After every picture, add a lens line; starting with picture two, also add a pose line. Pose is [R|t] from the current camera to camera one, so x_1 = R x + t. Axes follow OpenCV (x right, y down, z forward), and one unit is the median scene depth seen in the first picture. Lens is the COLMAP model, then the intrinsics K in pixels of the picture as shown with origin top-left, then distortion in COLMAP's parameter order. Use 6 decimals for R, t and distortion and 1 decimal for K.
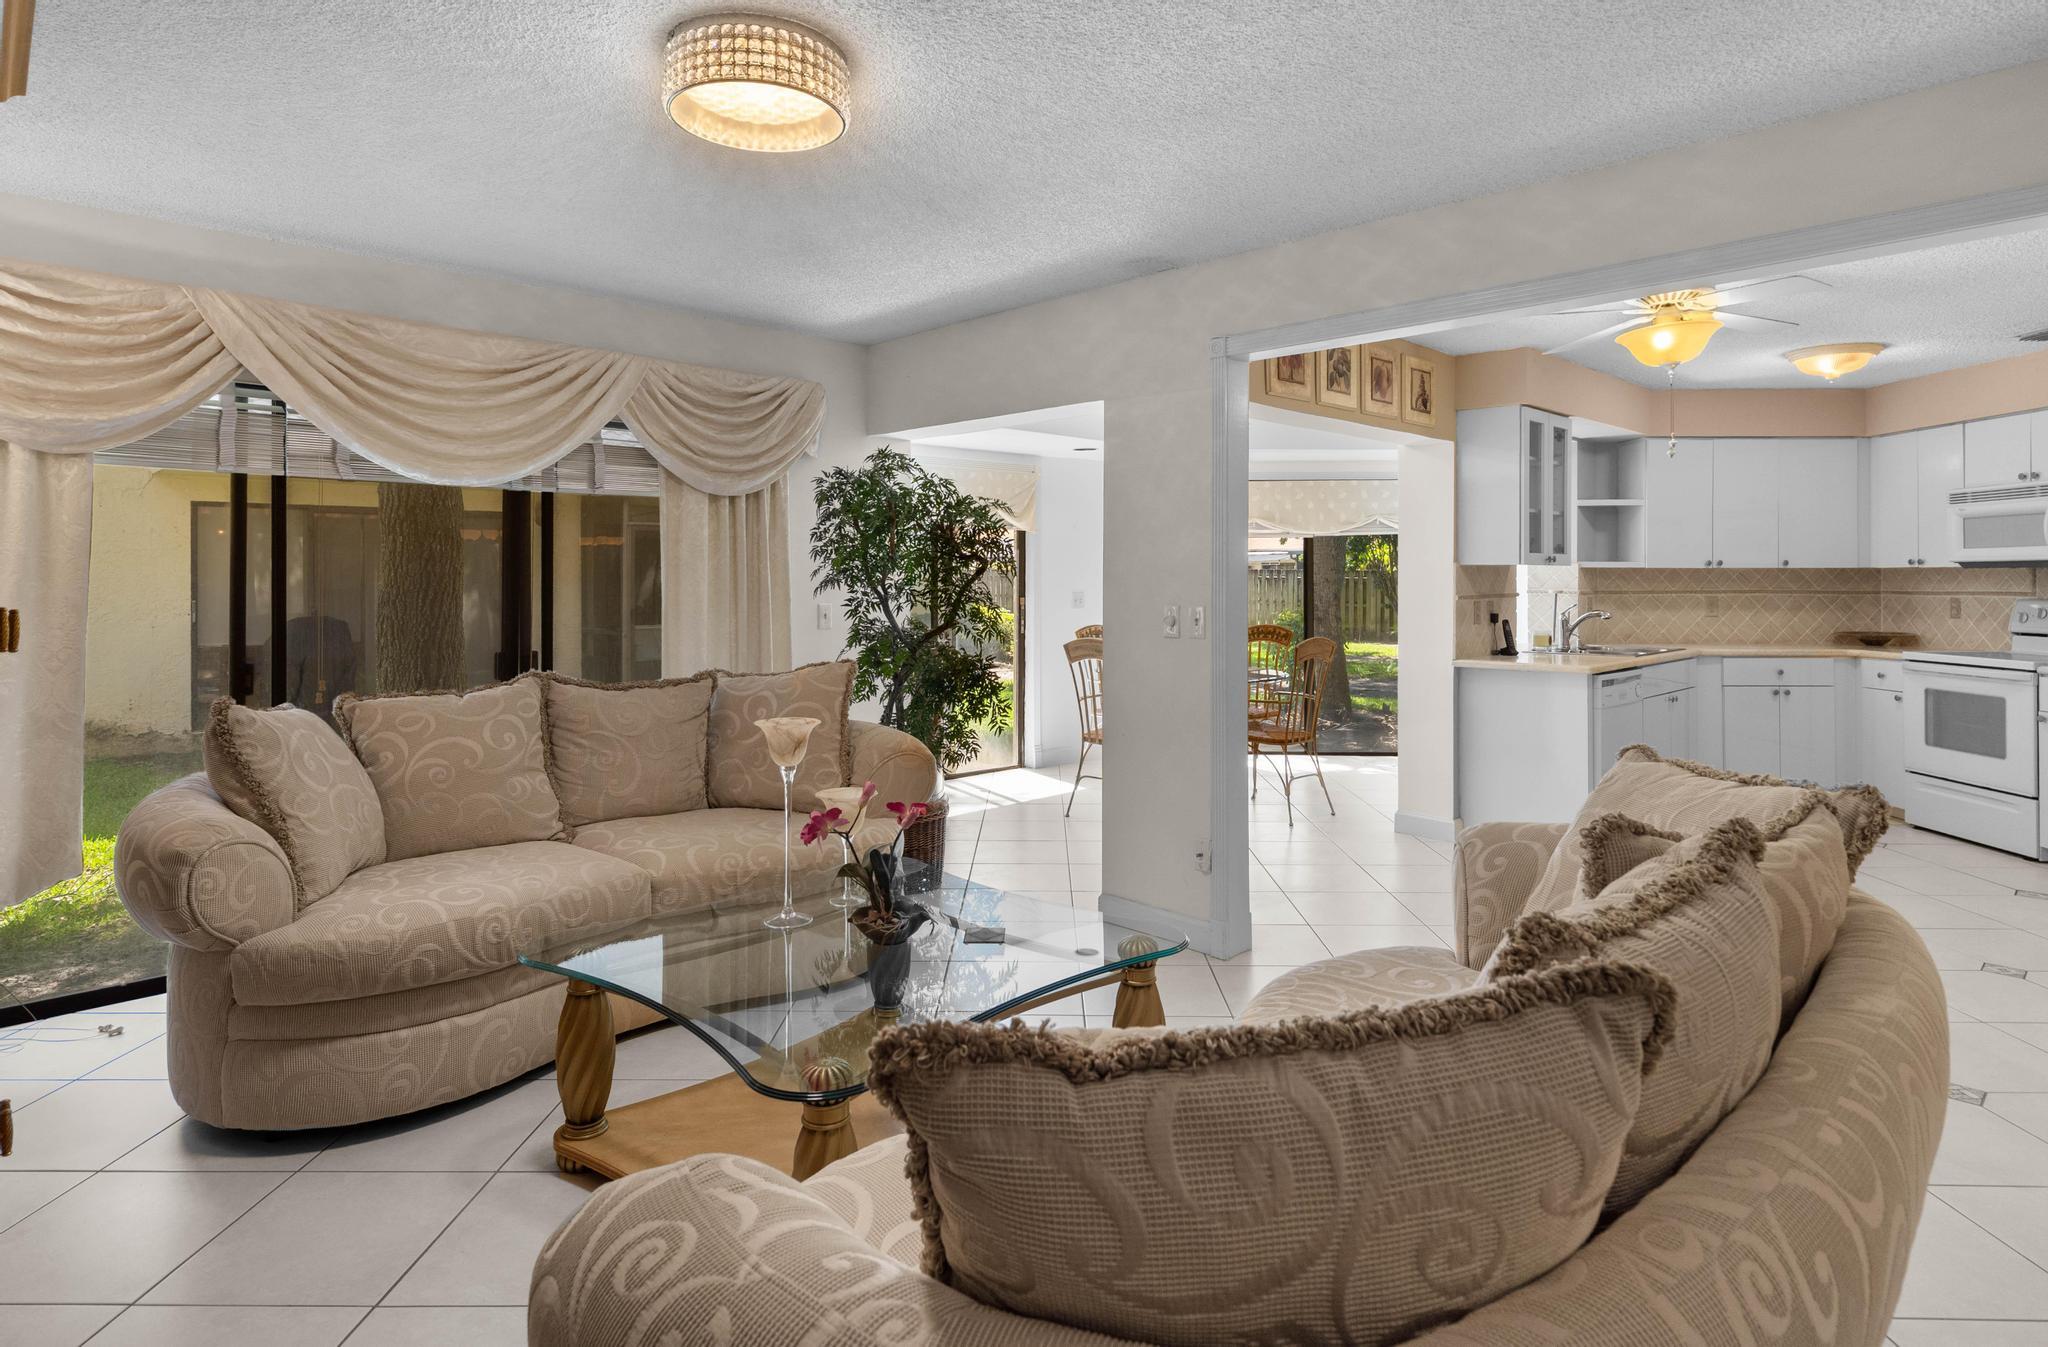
lens RADIAL K [[1097.4, 0, 1006.9], [0, 1097.4, 570.6], [0, 0, 1]] dist [-0.001799, 0.001173]
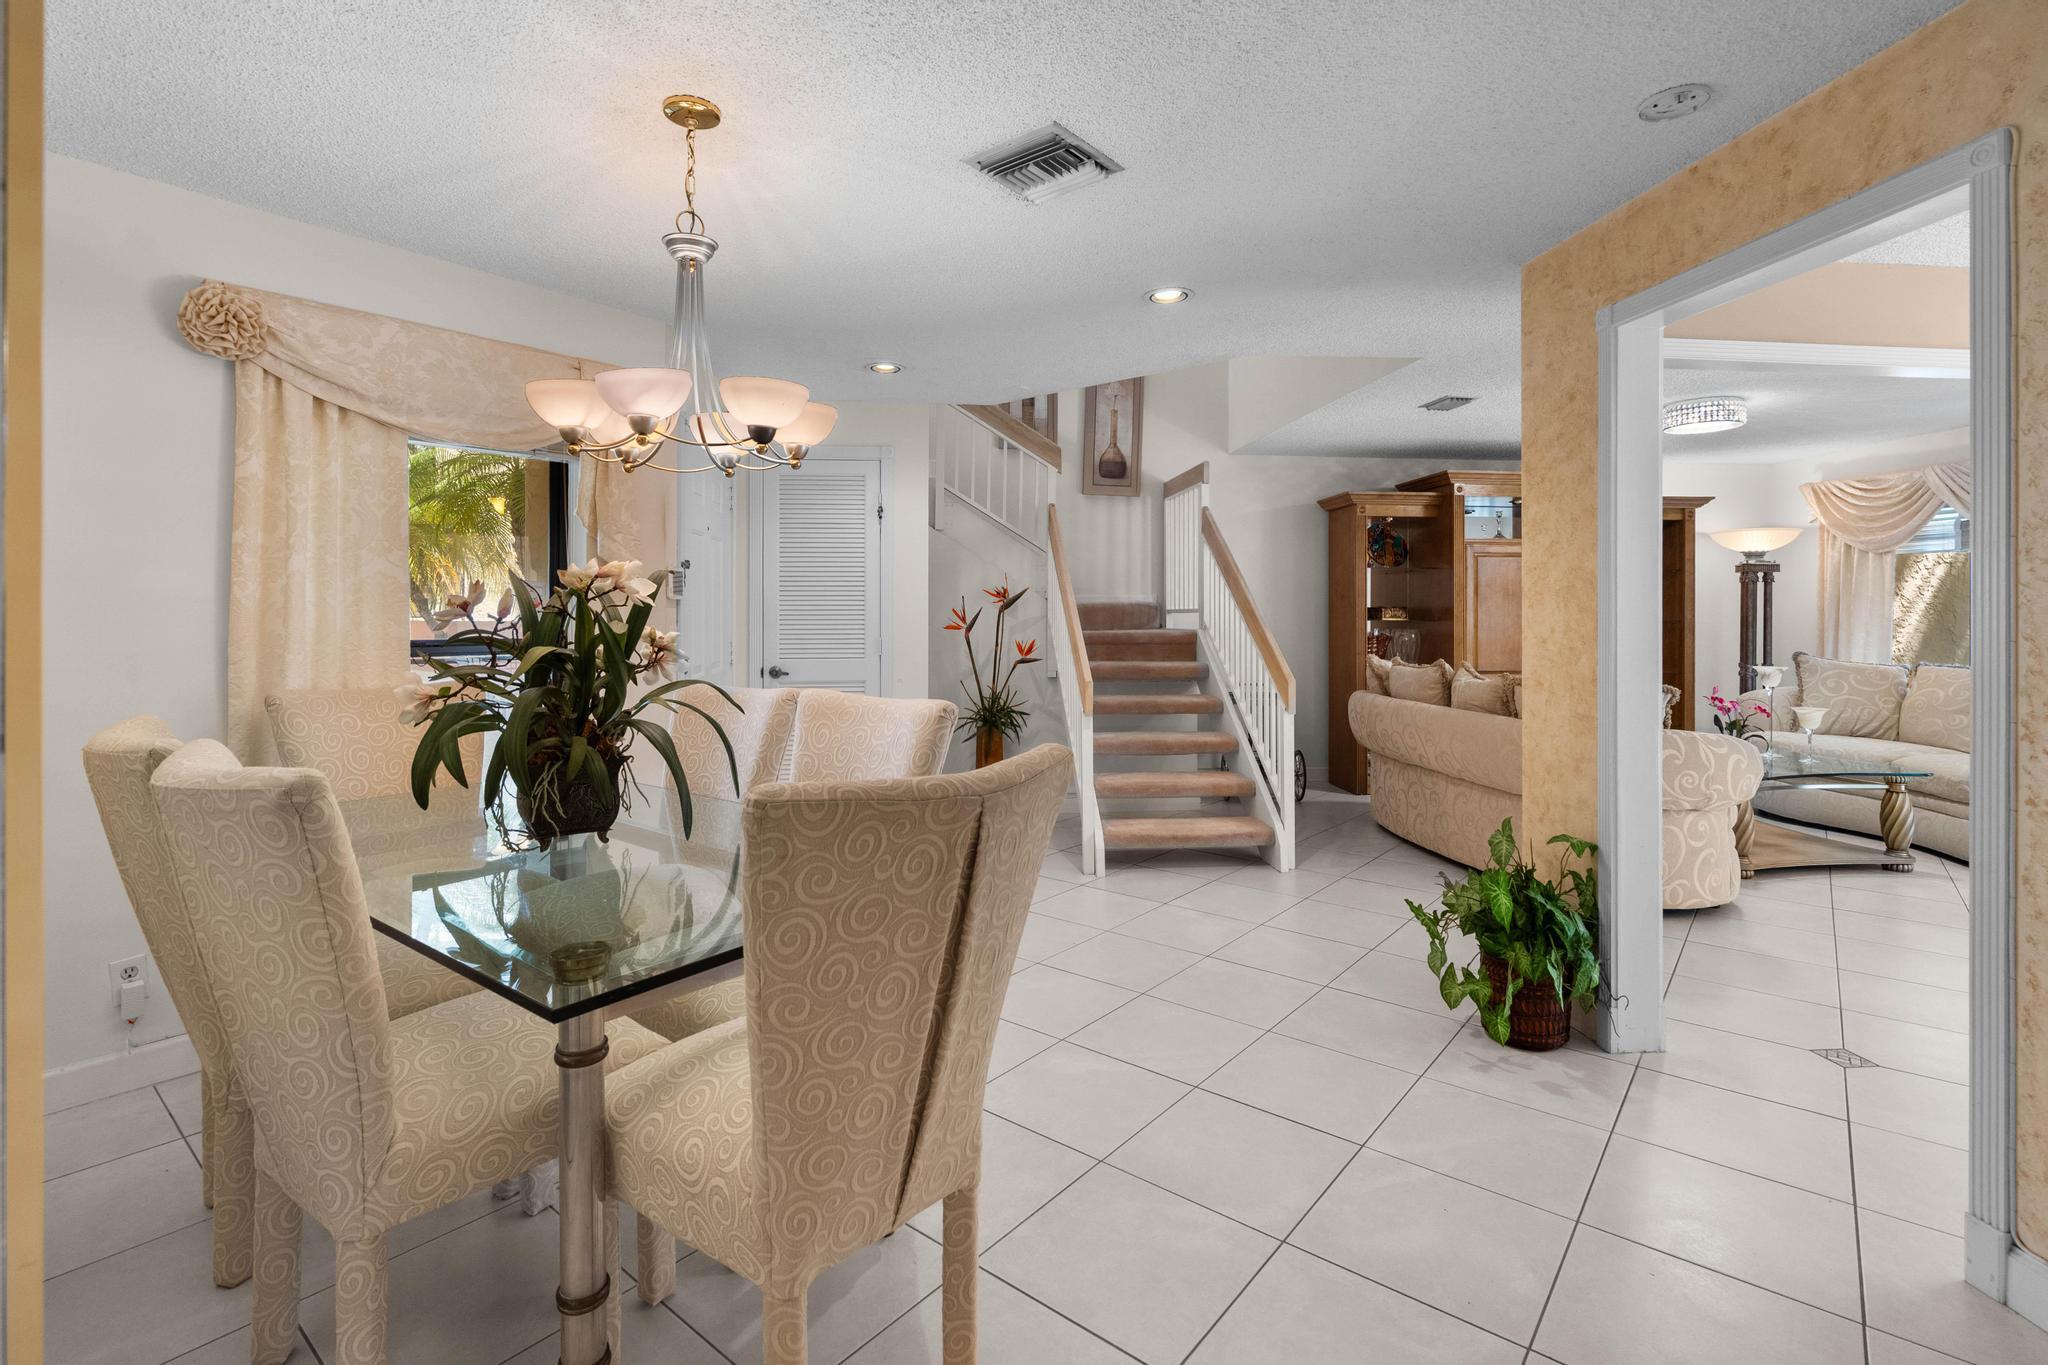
lens RADIAL K [[938.6, 0, 1018.8], [0, 938.6, 608.6], [0, 0, 1]] dist [-0.005034, 0.001039]
pose [[-0.622163, -0.003418, -0.782880, 1.025326], [0.002229, 0.999979, -0.006138, 0.011317], [0.782884, -0.005564, -0.622142, 0.444043]]
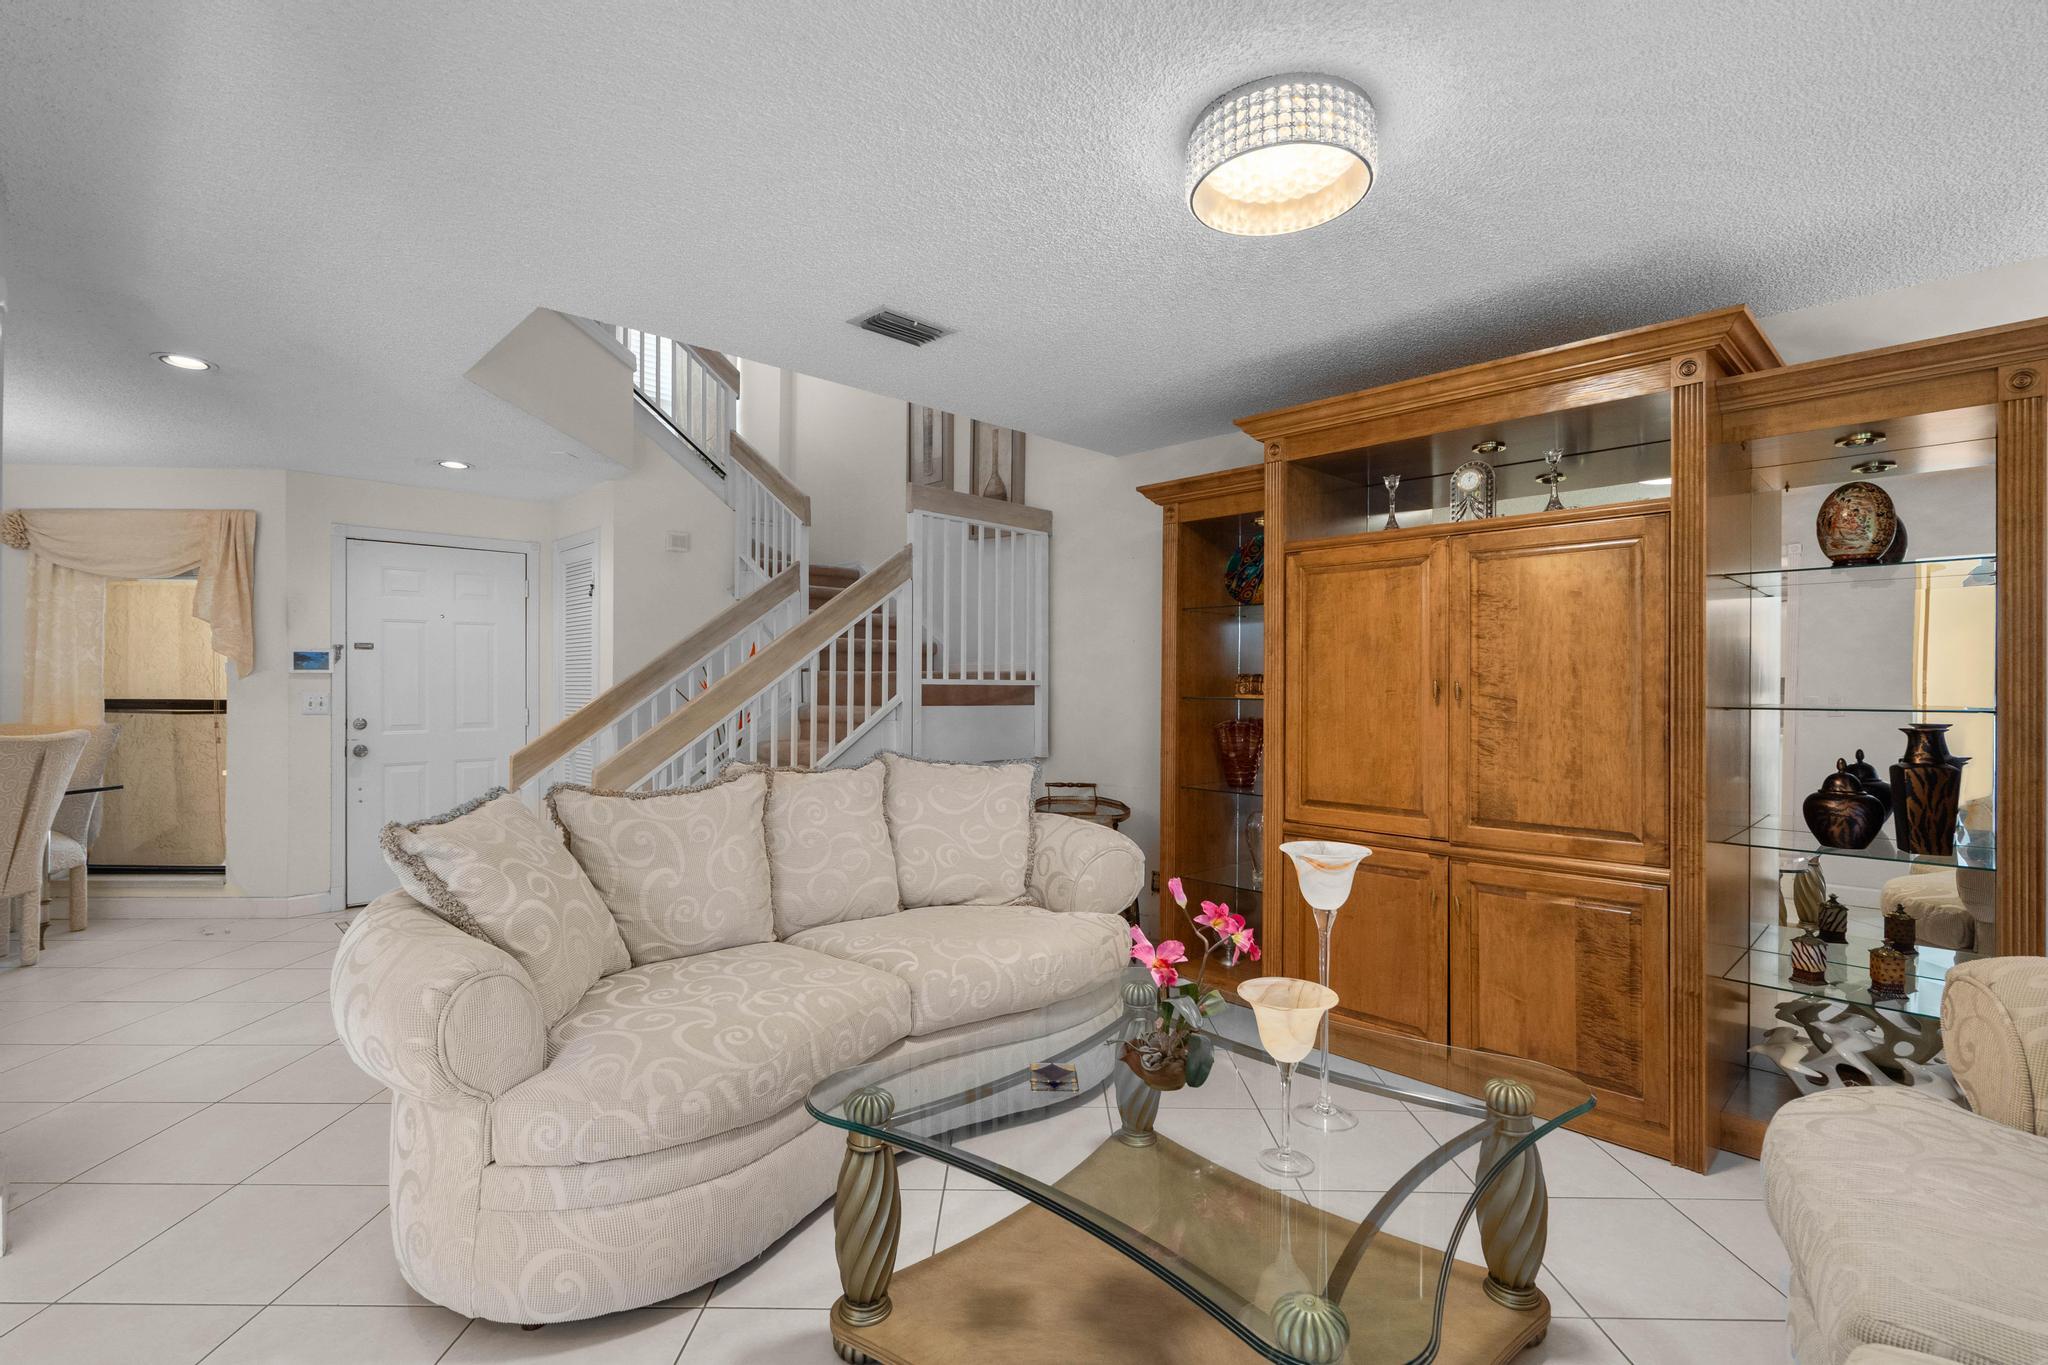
lens RADIAL K [[938.6, 0, 1016.3], [0, 938.6, 681.1], [0, 0, 1]] dist [-0.005034, 0.001039]
pose [[-0.999935, -0.001804, -0.011214, 0.011192], [-0.001733, 0.999978, -0.006355, 0.012042], [0.011225, -0.006336, -0.999917, 0.738718]]
